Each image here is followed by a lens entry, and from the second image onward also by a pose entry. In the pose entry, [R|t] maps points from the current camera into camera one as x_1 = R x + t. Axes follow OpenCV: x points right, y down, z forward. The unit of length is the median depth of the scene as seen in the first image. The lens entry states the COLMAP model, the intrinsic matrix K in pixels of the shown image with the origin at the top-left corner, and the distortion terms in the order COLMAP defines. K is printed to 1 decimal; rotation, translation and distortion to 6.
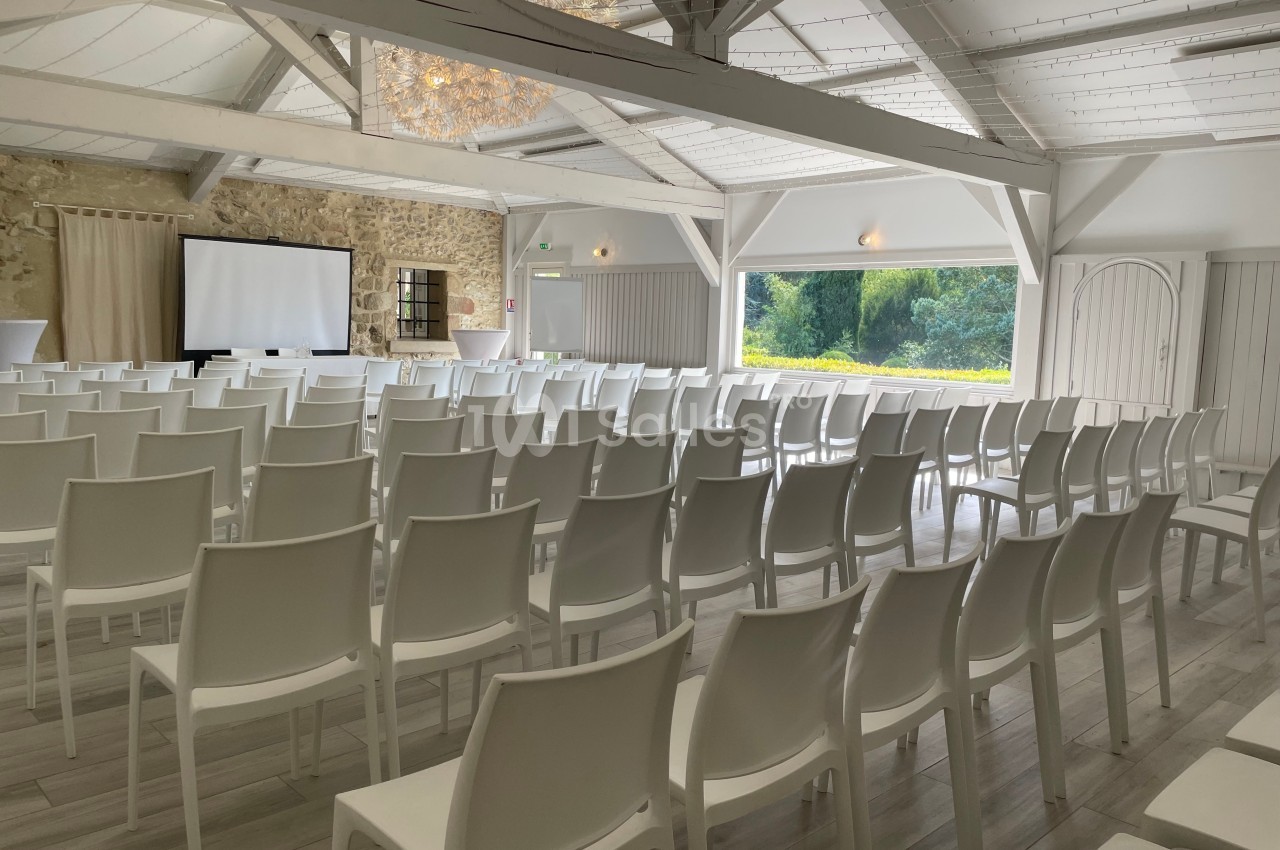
lens RADIAL K [[965.6, 0, 640.9], [0, 965.6, 412.5], [0, 0, 1]] dist [0.107723, -0.155117]
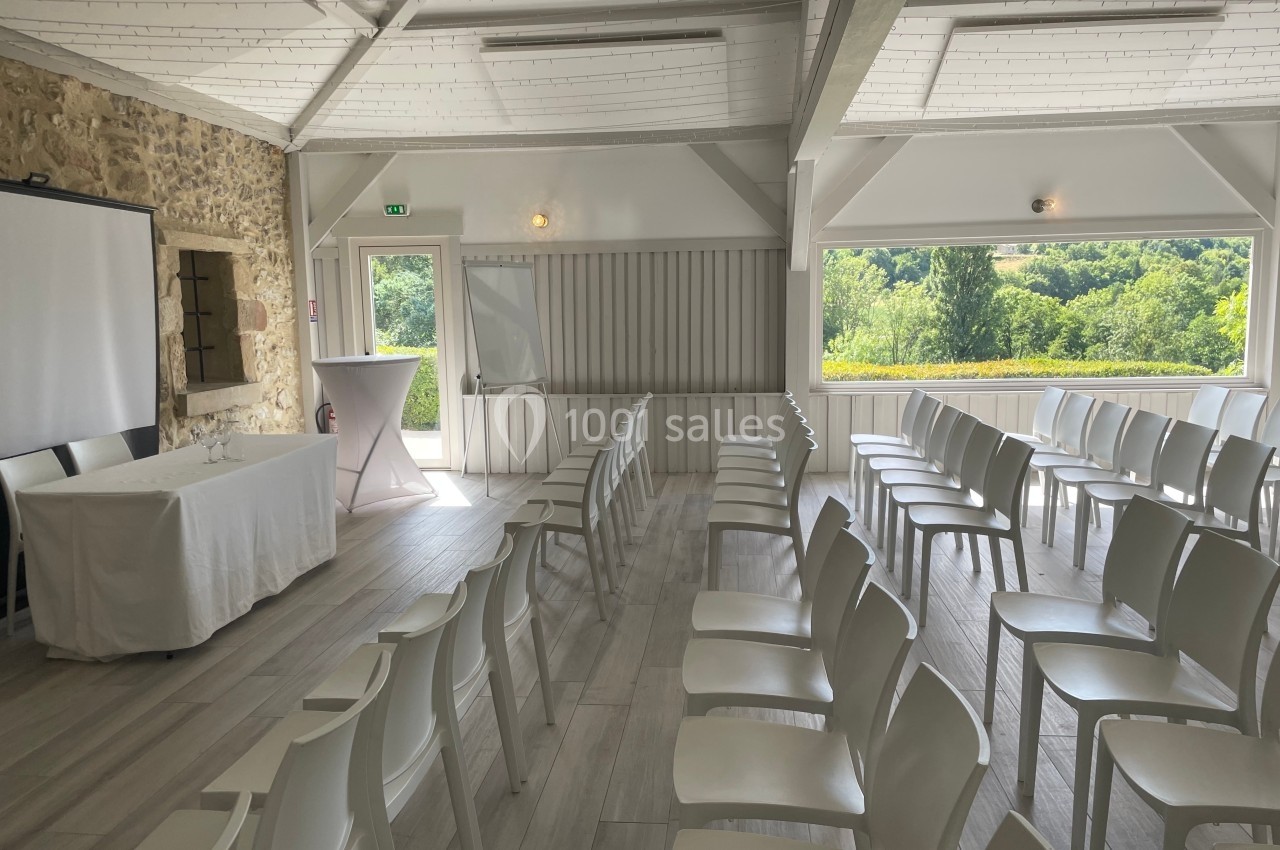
lens RADIAL K [[965.6, 0, 640.9], [0, 965.6, 412.5], [0, 0, 1]] dist [0.107723, -0.155117]
pose [[0.753780, -0.117004, 0.646627, -0.396931], [0.103345, 0.992883, 0.059187, -0.068536], [-0.648950, 0.022212, 0.760507, 0.456196]]
